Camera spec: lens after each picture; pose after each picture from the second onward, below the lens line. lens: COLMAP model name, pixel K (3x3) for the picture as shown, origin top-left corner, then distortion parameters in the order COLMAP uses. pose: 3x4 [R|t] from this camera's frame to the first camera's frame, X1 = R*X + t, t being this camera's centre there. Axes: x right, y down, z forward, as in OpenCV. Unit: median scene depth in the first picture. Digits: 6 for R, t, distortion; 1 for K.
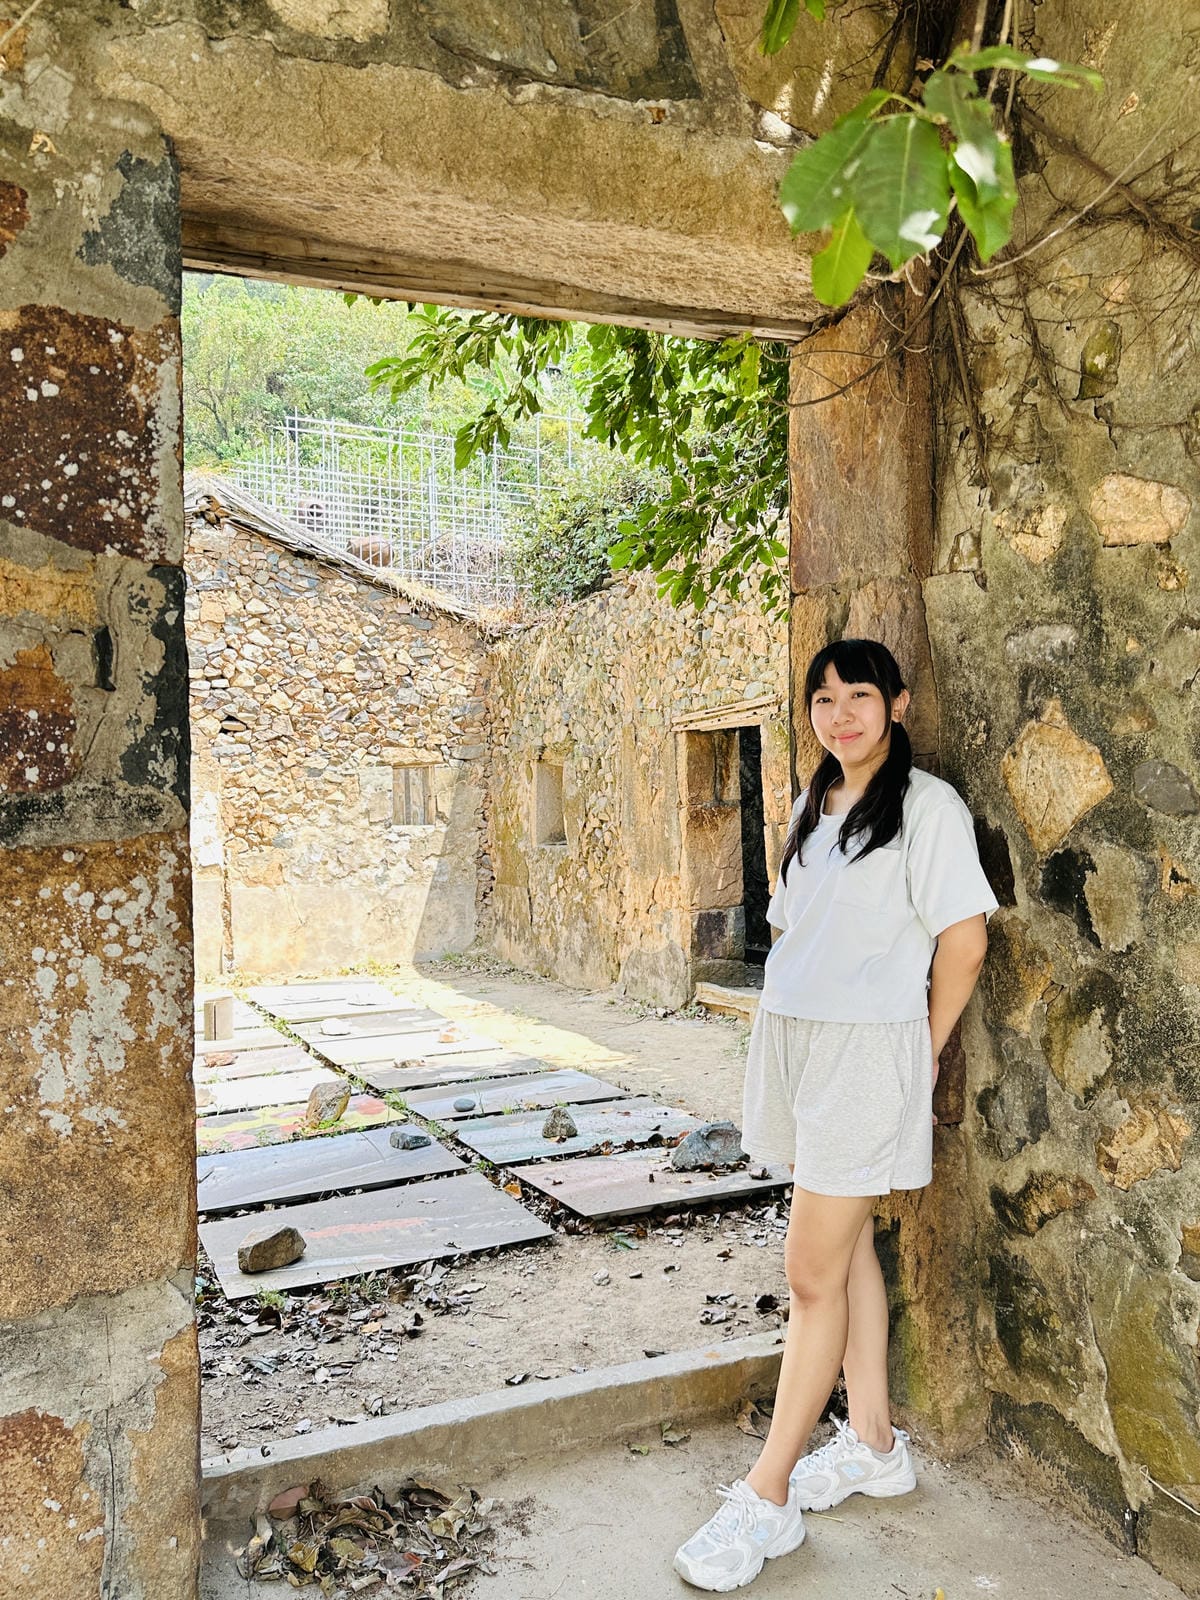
lens RADIAL K [[1260.6, 0, 602.4], [0, 1260.6, 799.7], [0, 0, 1]] dist [0.113616, 0.000971]
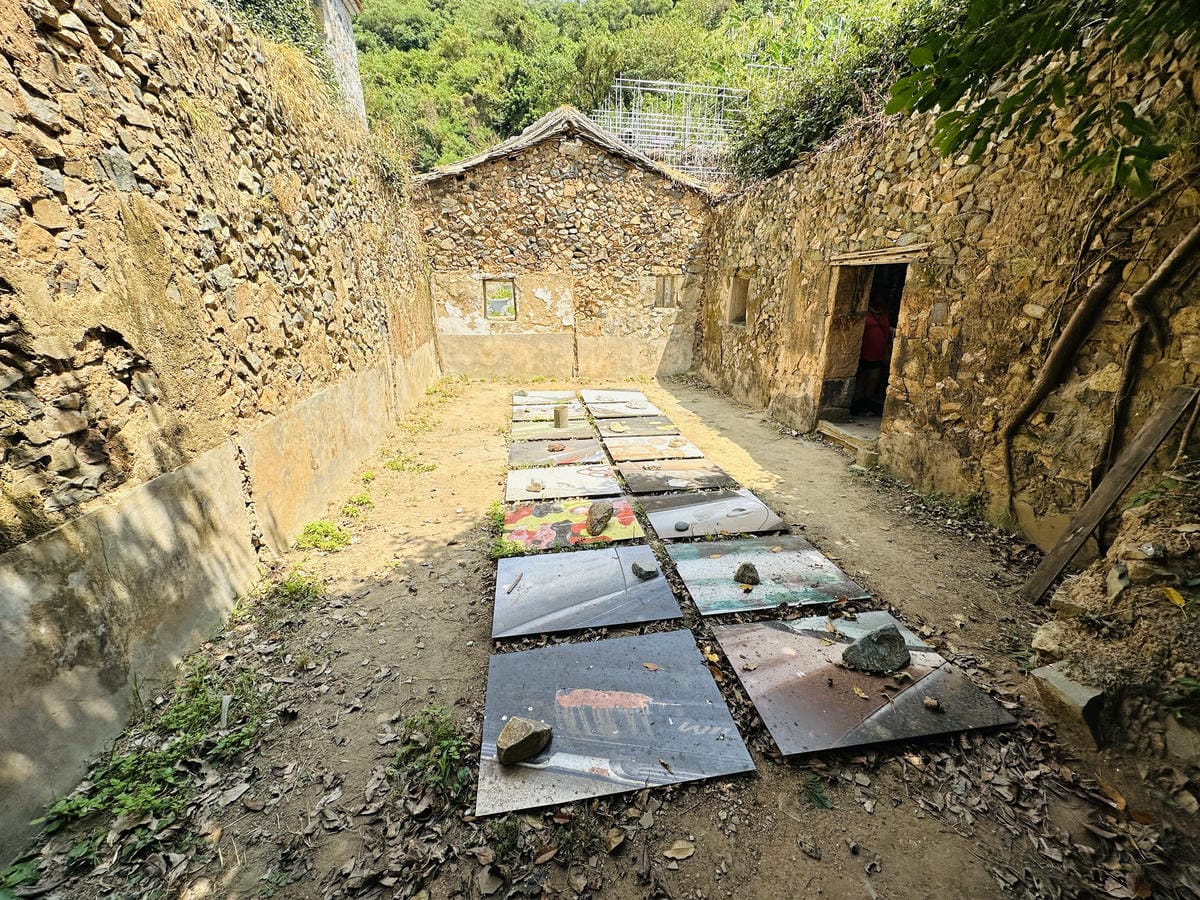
lens RADIAL K [[482.1, 0, 598.0], [0, 482.1, 446.7], [0, 0, 1]] dist [0.000447, -0.000070]
pose [[0.959584, 0.114403, -0.257120, -0.032425], [-0.022561, 0.941975, 0.334924, -0.027578], [0.280517, -0.315586, 0.906485, 0.228207]]
